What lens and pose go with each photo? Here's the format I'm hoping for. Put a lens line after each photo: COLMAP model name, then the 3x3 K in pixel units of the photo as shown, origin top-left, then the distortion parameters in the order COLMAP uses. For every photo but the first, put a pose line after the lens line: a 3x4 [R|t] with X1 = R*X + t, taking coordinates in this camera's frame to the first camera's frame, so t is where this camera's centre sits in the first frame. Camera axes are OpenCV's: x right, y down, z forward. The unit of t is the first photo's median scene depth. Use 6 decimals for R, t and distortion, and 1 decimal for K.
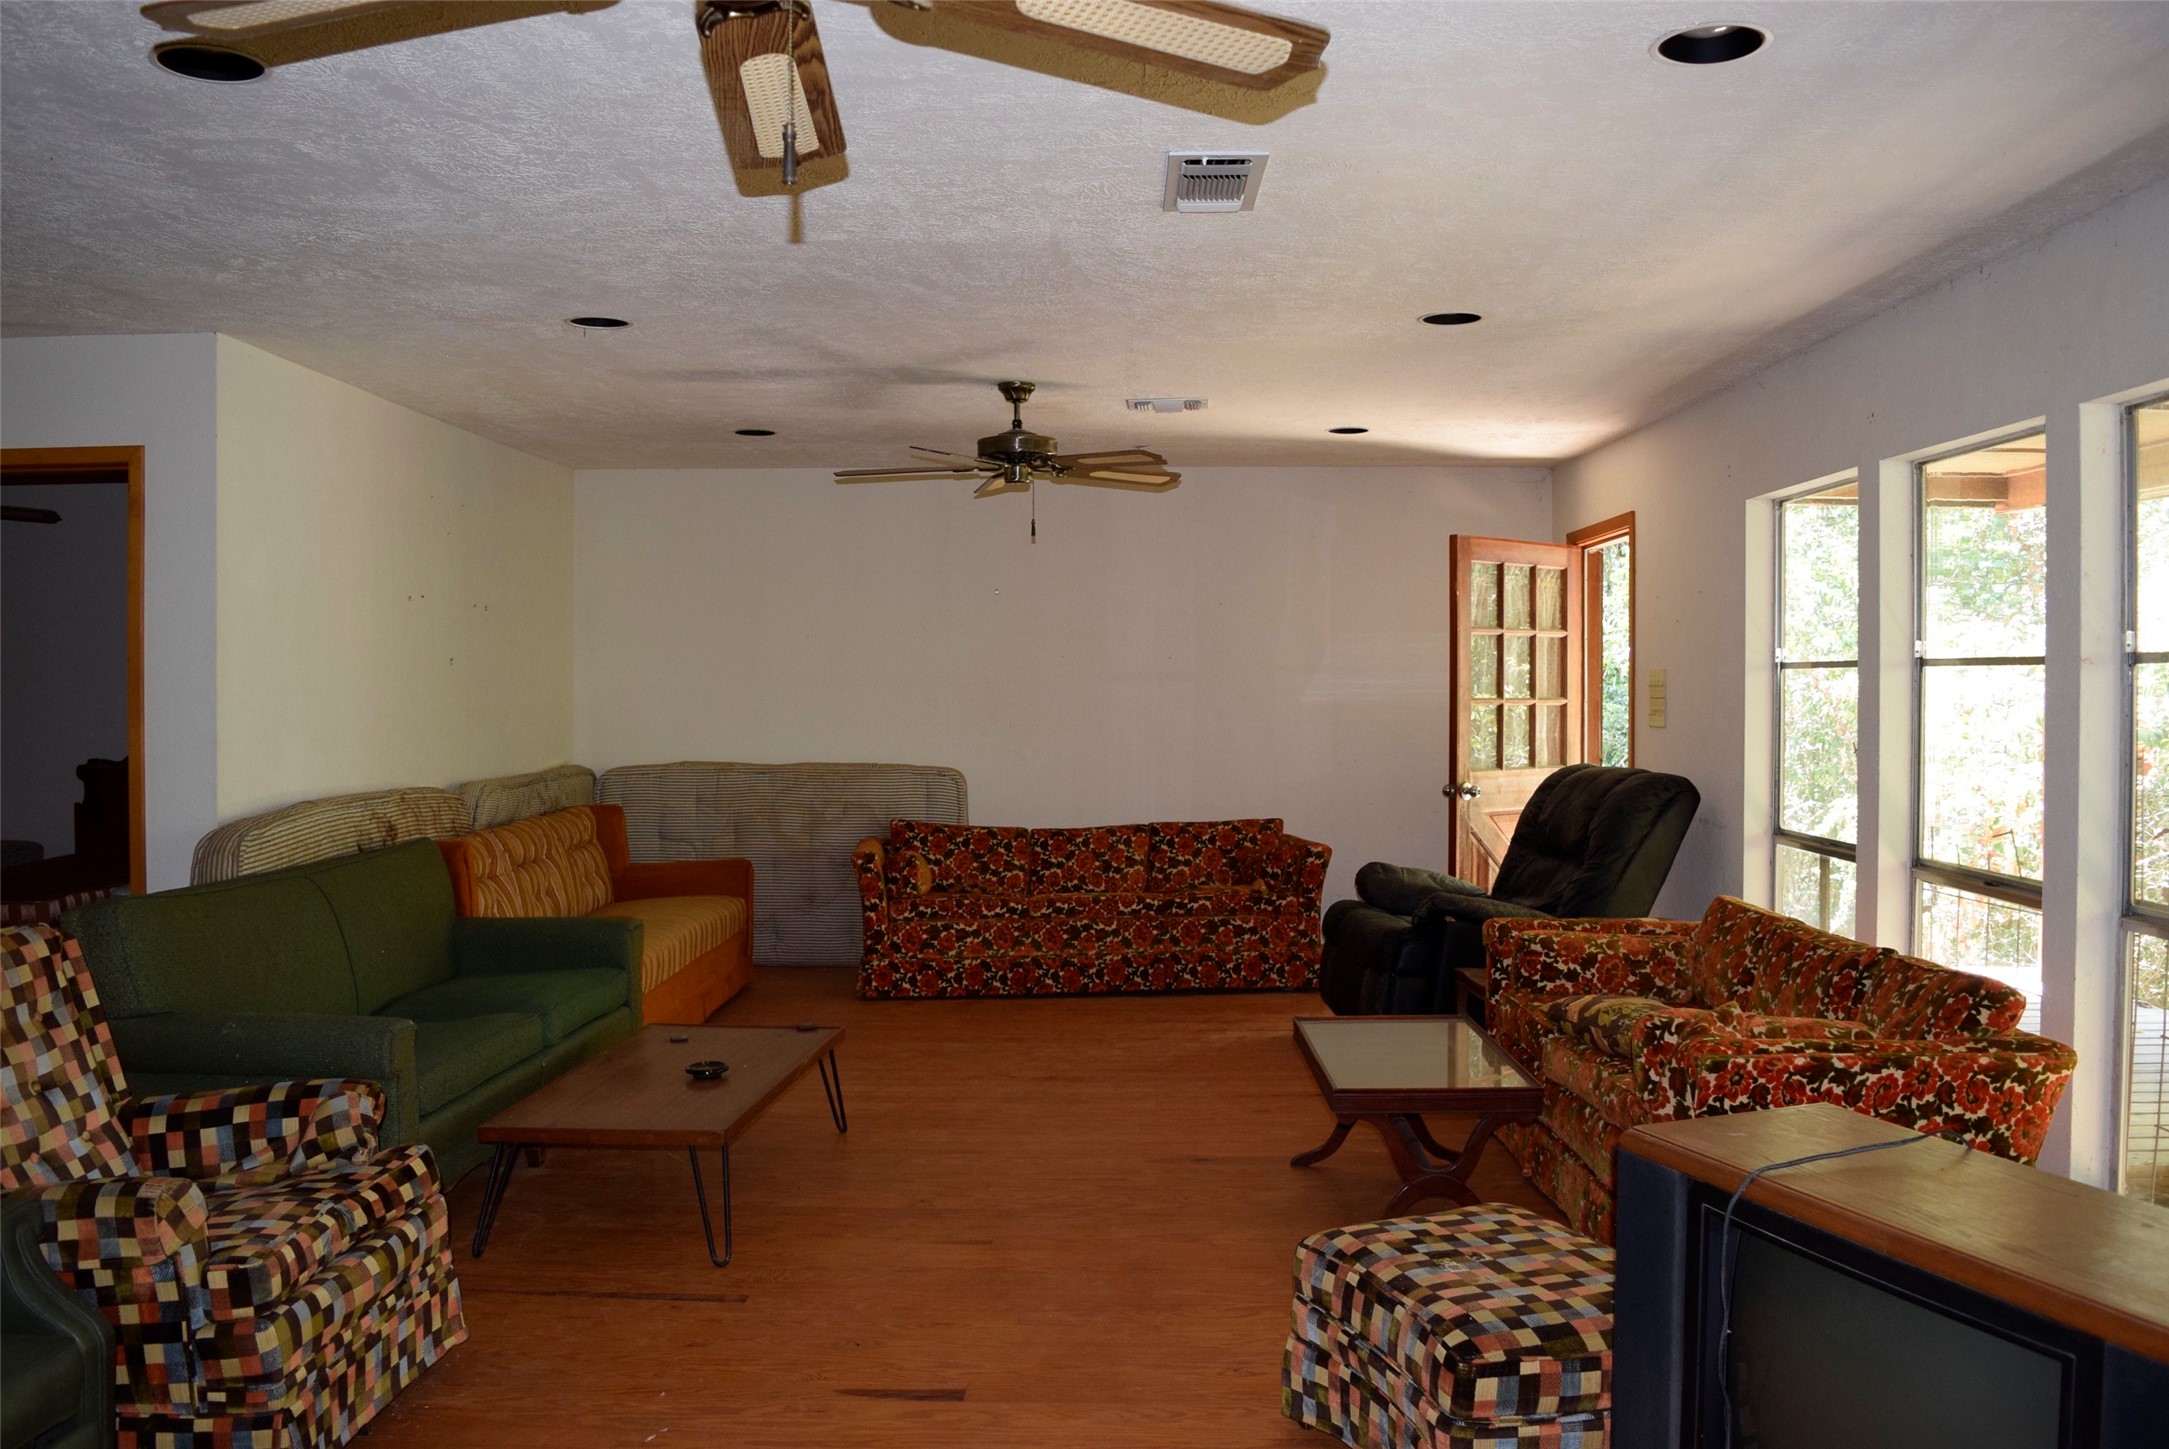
lens RADIAL K [[1721.0, 0, 1088.3], [0, 1721.0, 719.2], [0, 0, 1]] dist [-0.089351, 0.020650]
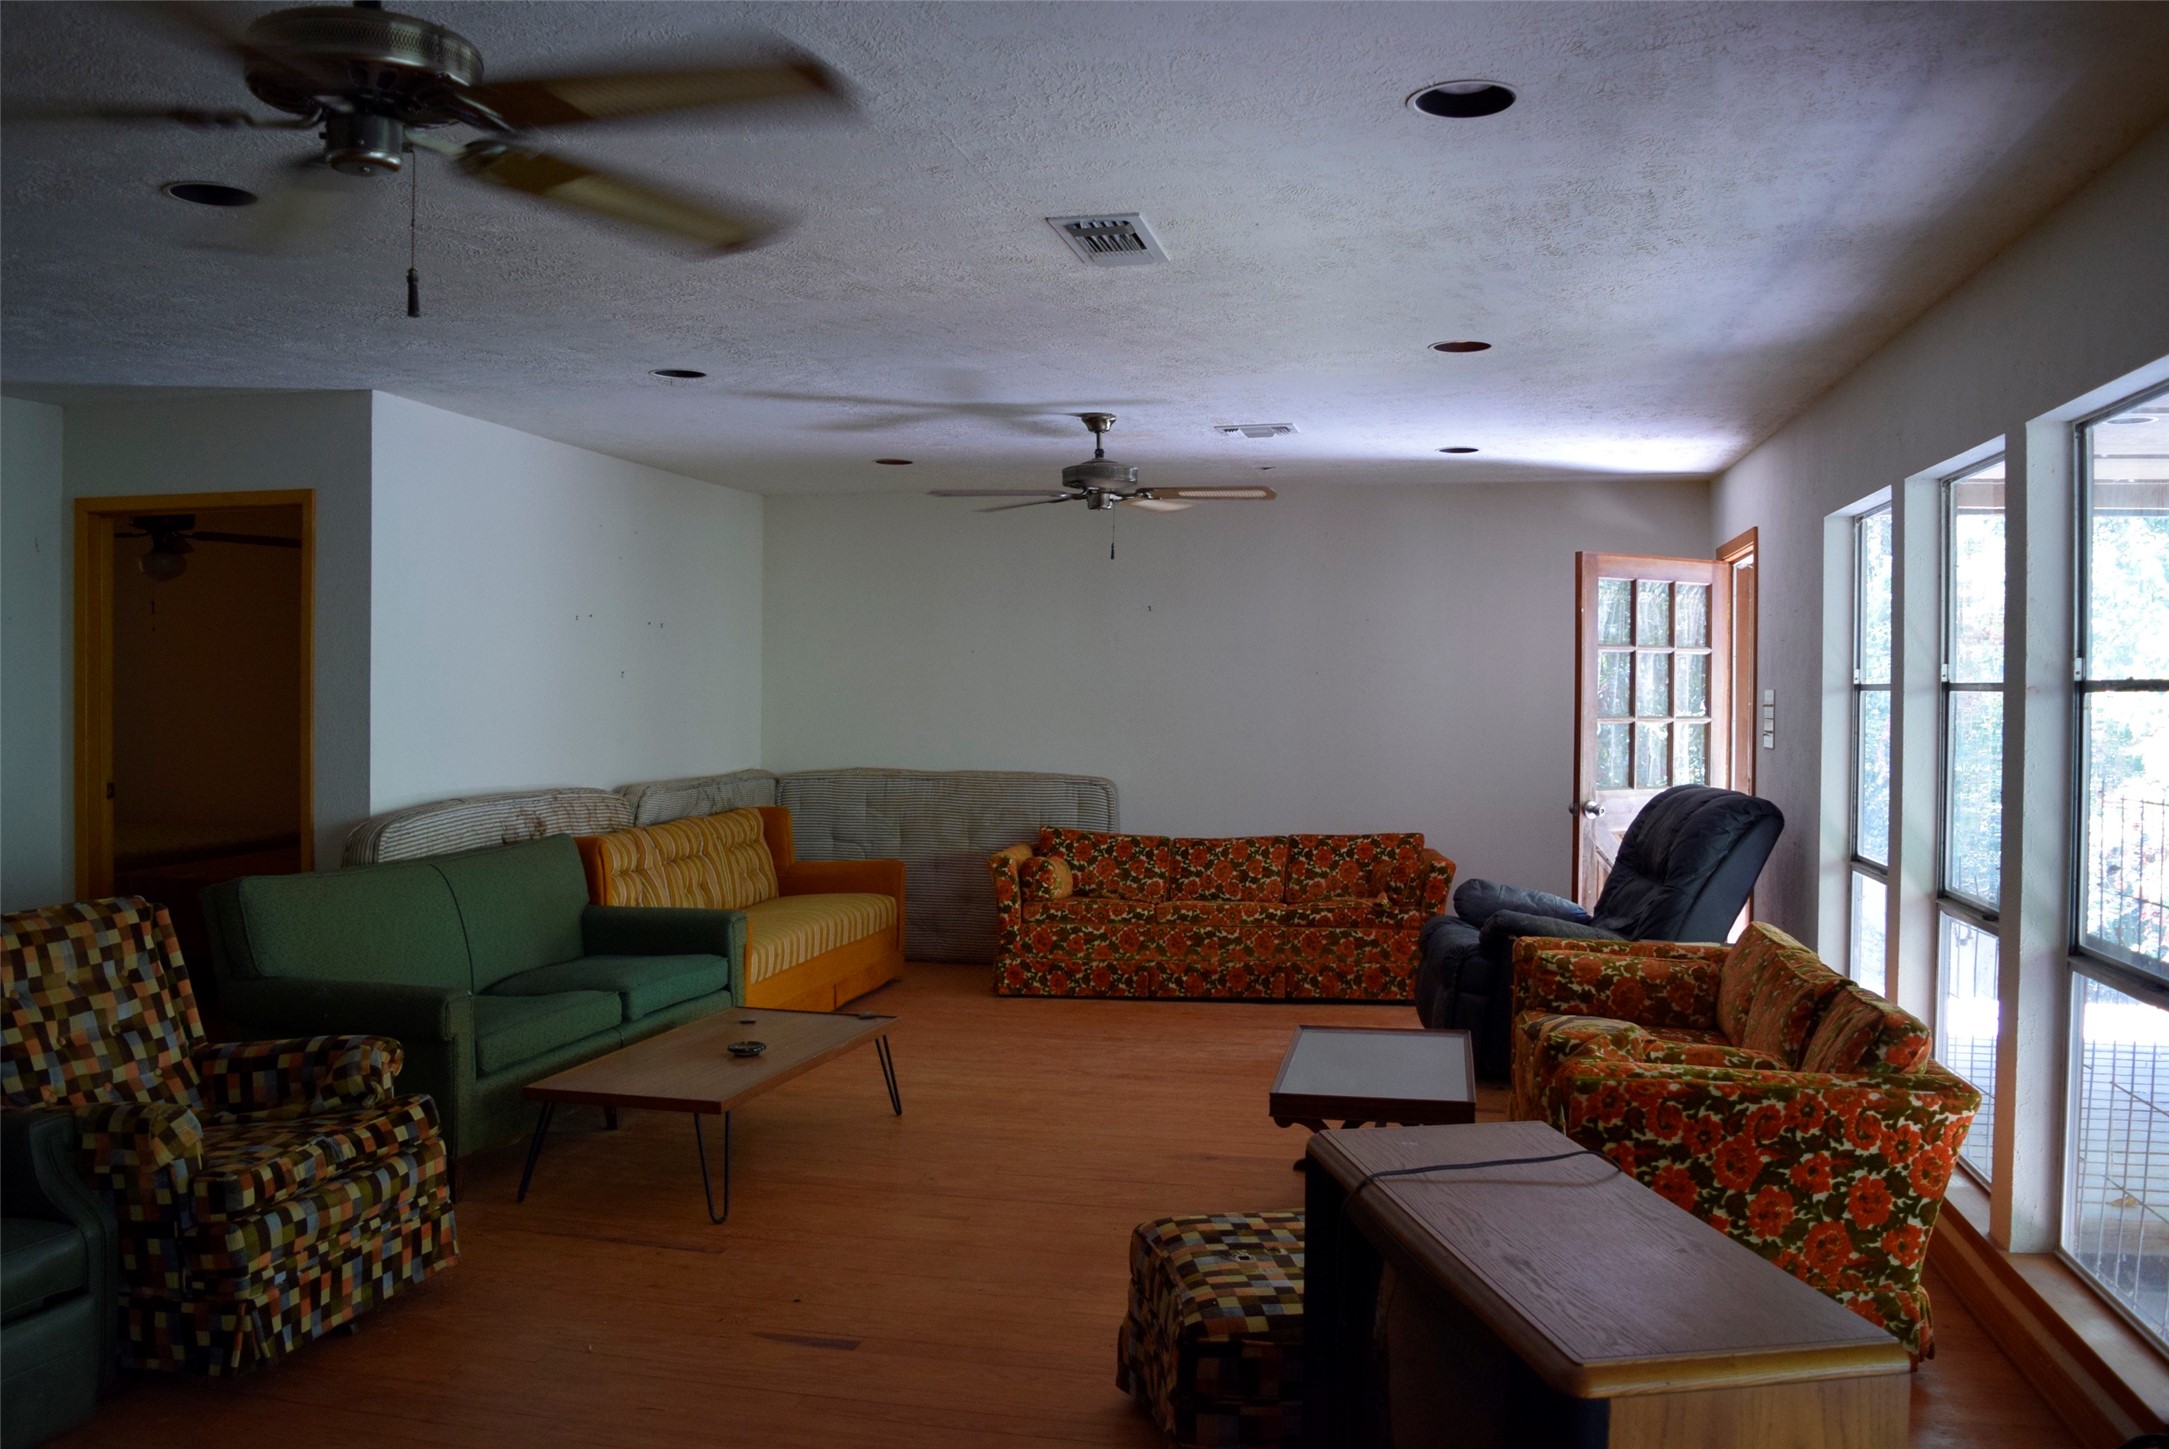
lens RADIAL K [[1721.0, 0, 1078.2], [0, 1721.0, 721.6], [0, 0, 1]] dist [-0.089351, 0.020650]
pose [[0.980183, 0.010238, -0.197832, 0.191066], [-0.010763, 0.999941, -0.001581, -0.006634], [0.197804, 0.003679, 0.980235, -0.041783]]
